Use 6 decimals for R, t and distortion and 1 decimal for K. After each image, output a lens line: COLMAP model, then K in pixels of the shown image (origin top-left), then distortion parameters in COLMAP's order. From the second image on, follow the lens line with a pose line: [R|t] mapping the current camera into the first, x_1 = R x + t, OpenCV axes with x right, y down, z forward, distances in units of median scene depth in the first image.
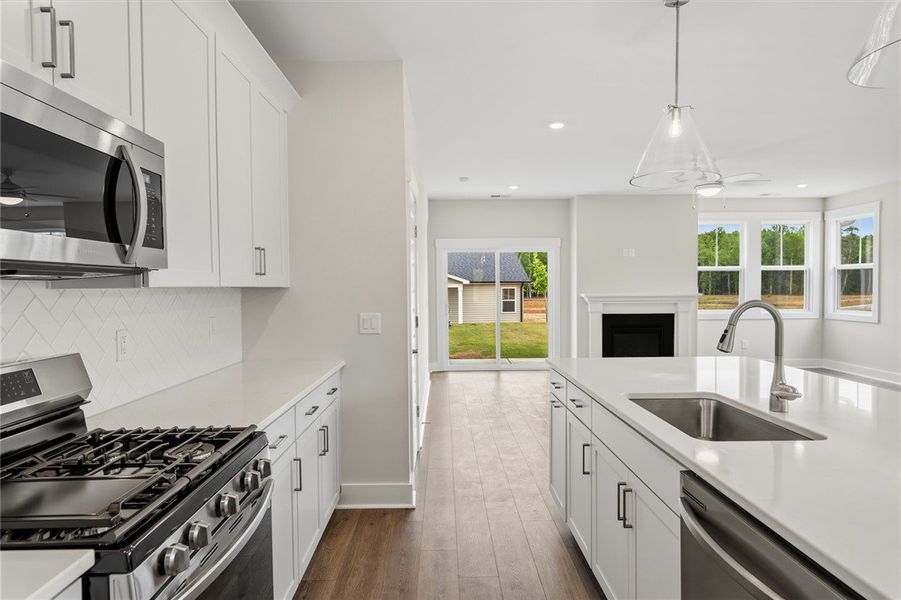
lens RADIAL K [[519.5, 0, 448.7], [0, 519.5, 298.1], [0, 0, 1]] dist [-0.000516, -0.002948]
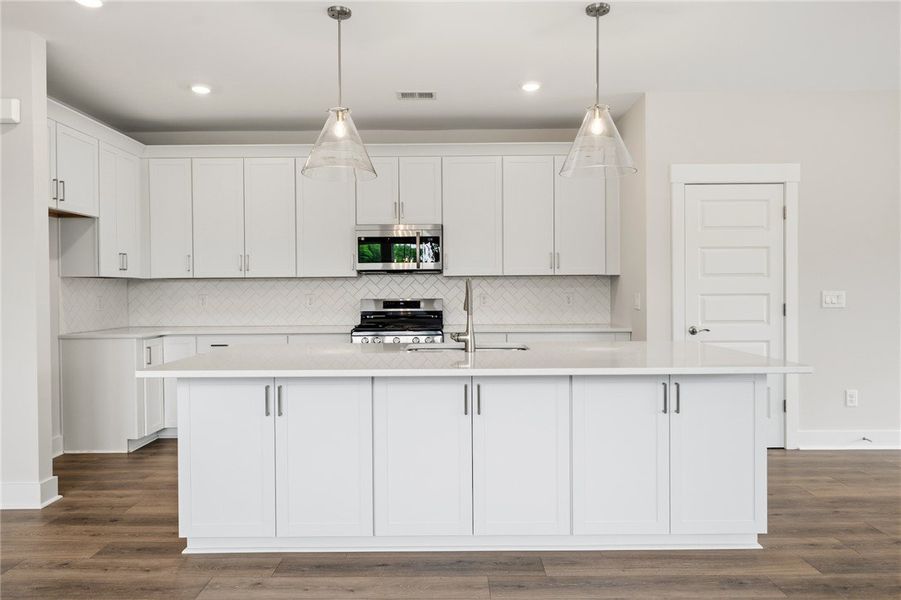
lens RADIAL K [[589.3, 0, 444.9], [0, 589.3, 300.0], [0, 0, 1]] dist [-0.003164, 0.001137]
pose [[-0.024796, 0.021609, -0.999459, 0.524062], [-0.014337, 0.999656, 0.021969, 0.007744], [0.999590, 0.014874, -0.024478, 0.220098]]
